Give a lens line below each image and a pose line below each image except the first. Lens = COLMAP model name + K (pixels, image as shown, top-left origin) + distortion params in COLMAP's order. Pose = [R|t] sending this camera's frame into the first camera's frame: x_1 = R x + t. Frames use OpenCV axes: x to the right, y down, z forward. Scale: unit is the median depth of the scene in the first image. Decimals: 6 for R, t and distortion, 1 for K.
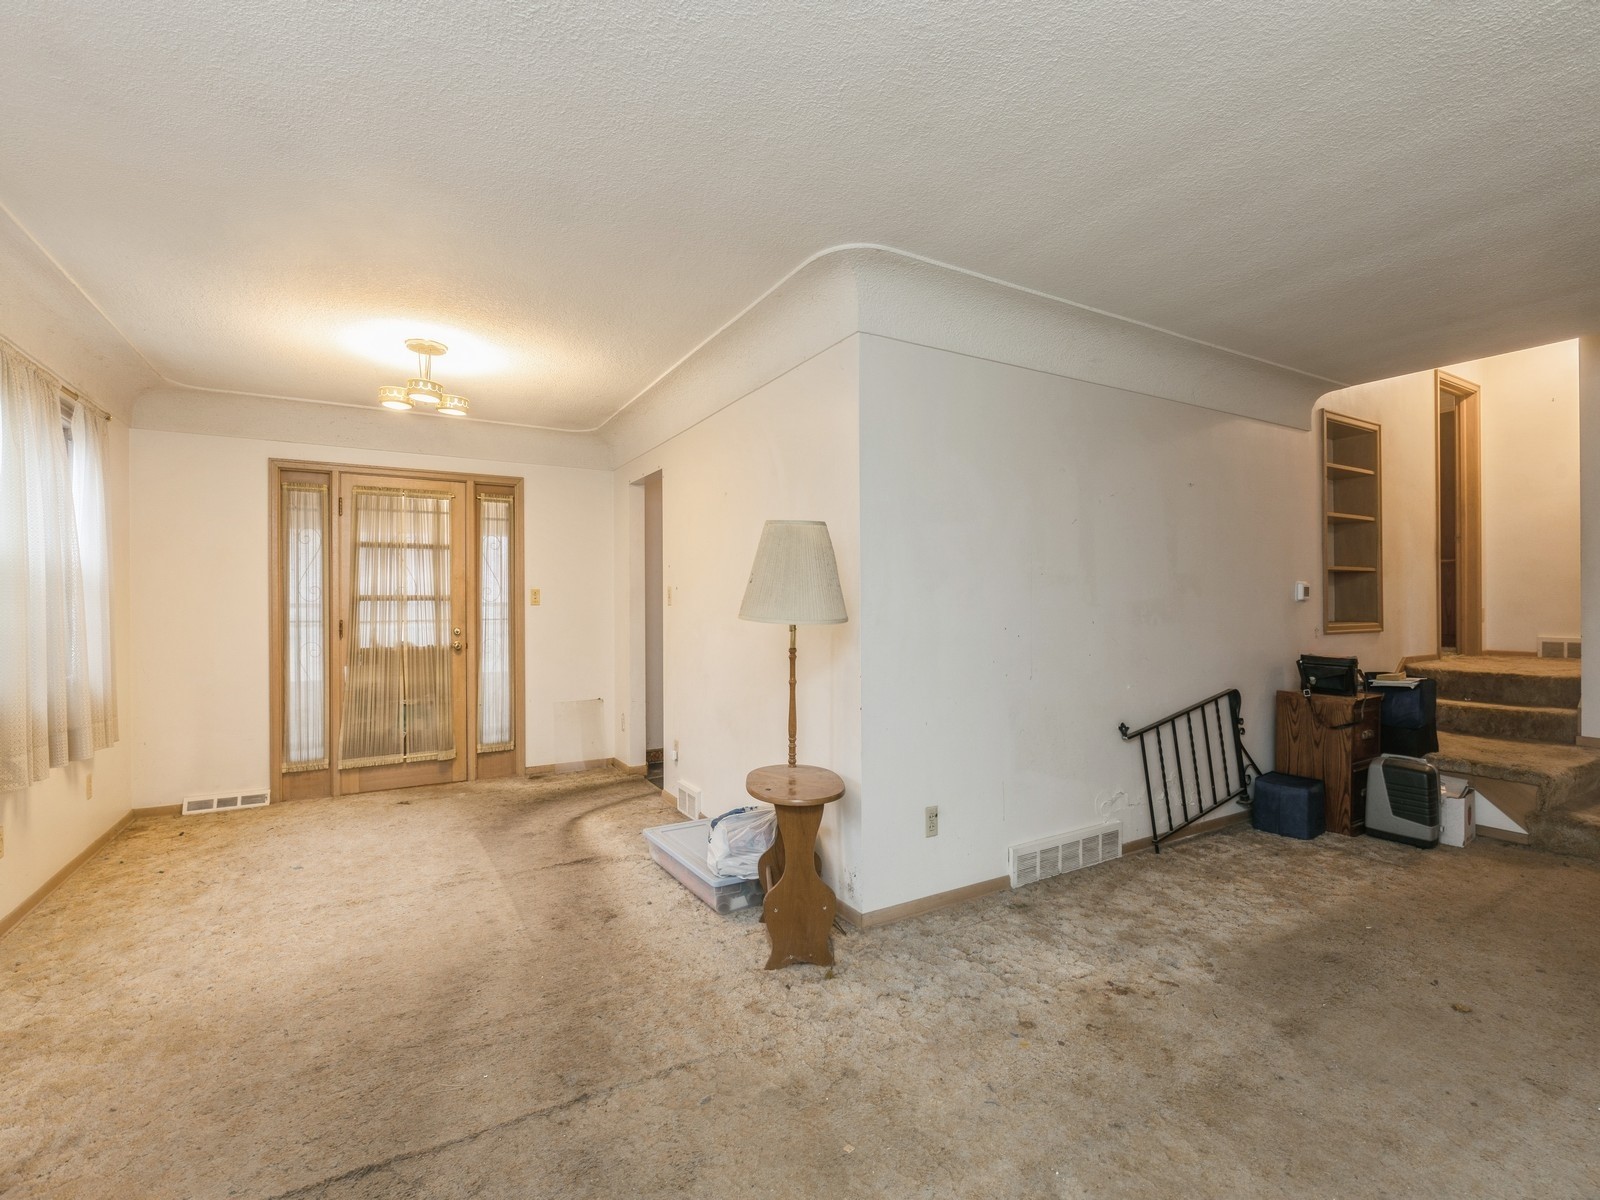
lens RADIAL K [[734.3, 0, 798.5], [0, 734.3, 604.4], [0, 0, 1]] dist [-0.004528, -0.000584]
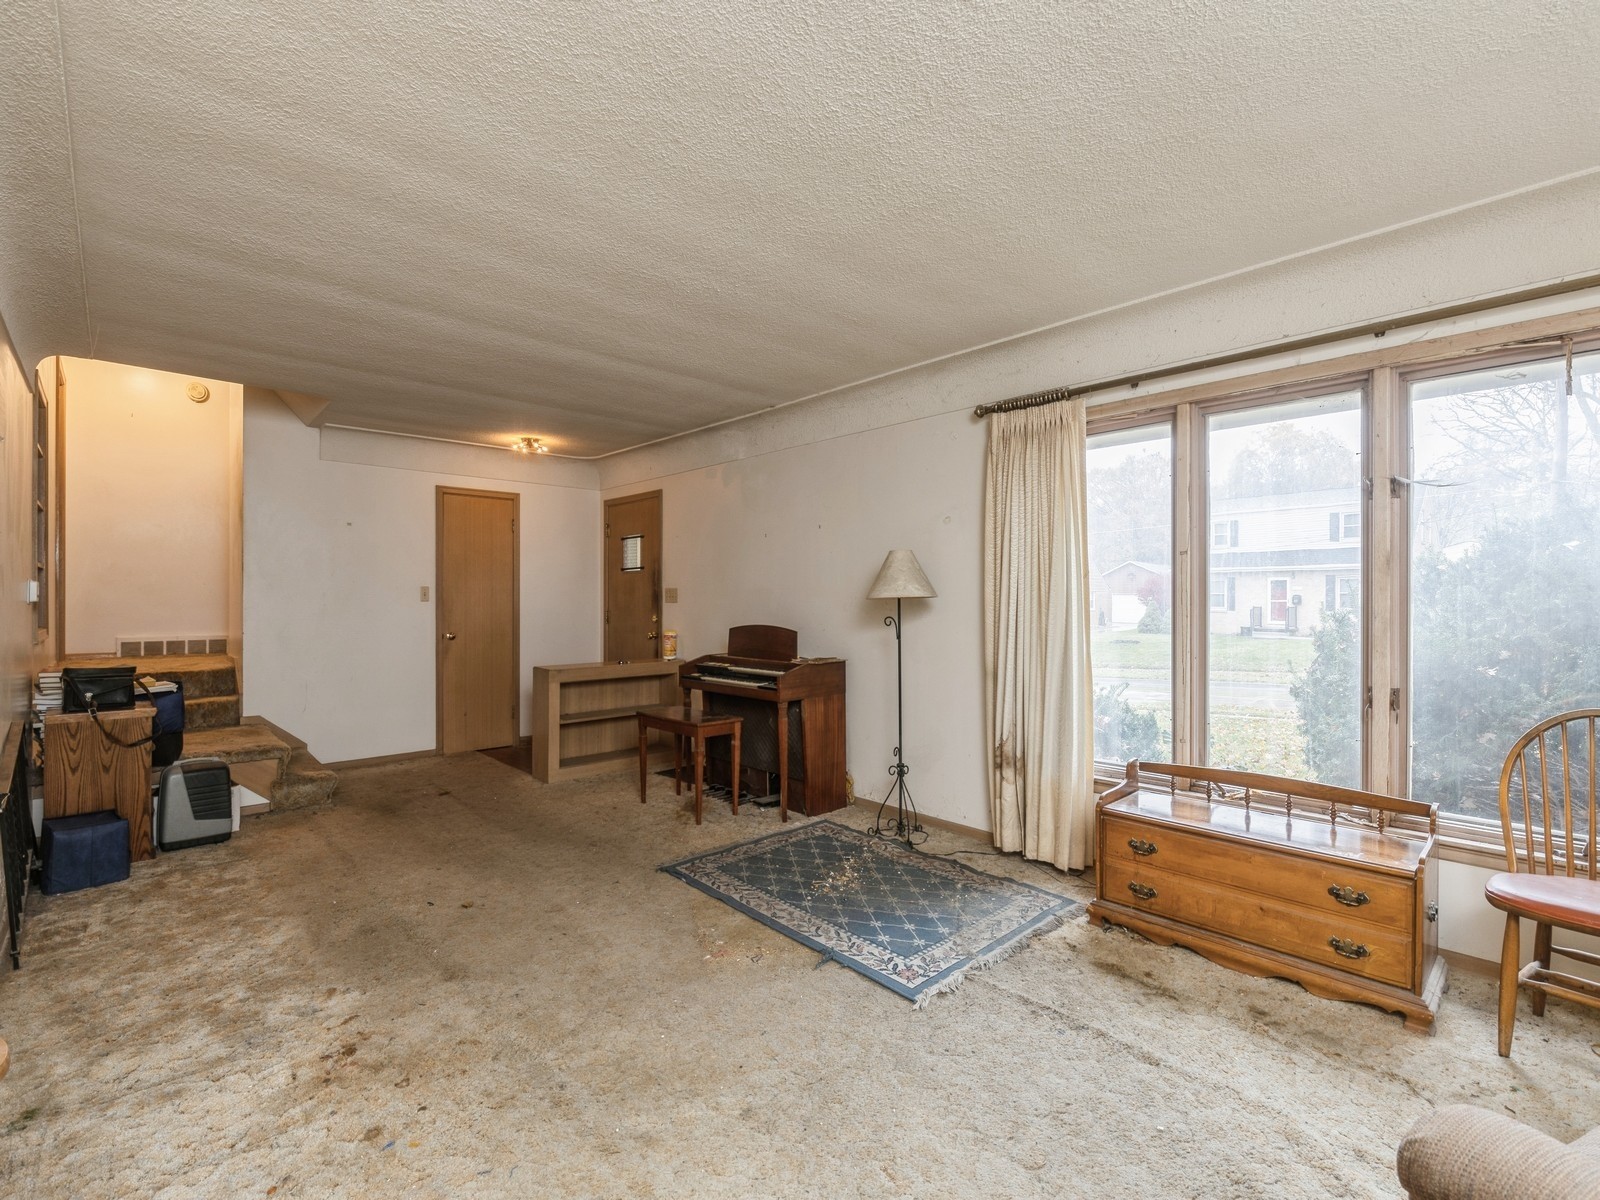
lens RADIAL K [[734.3, 0, 798.5], [0, 734.3, 604.4], [0, 0, 1]] dist [-0.004528, -0.000584]
pose [[-0.217569, -0.000436, 0.976045, -0.334283], [0.002684, 0.999996, 0.001045, -0.002673], [-0.976041, 0.002847, -0.217567, 0.420683]]
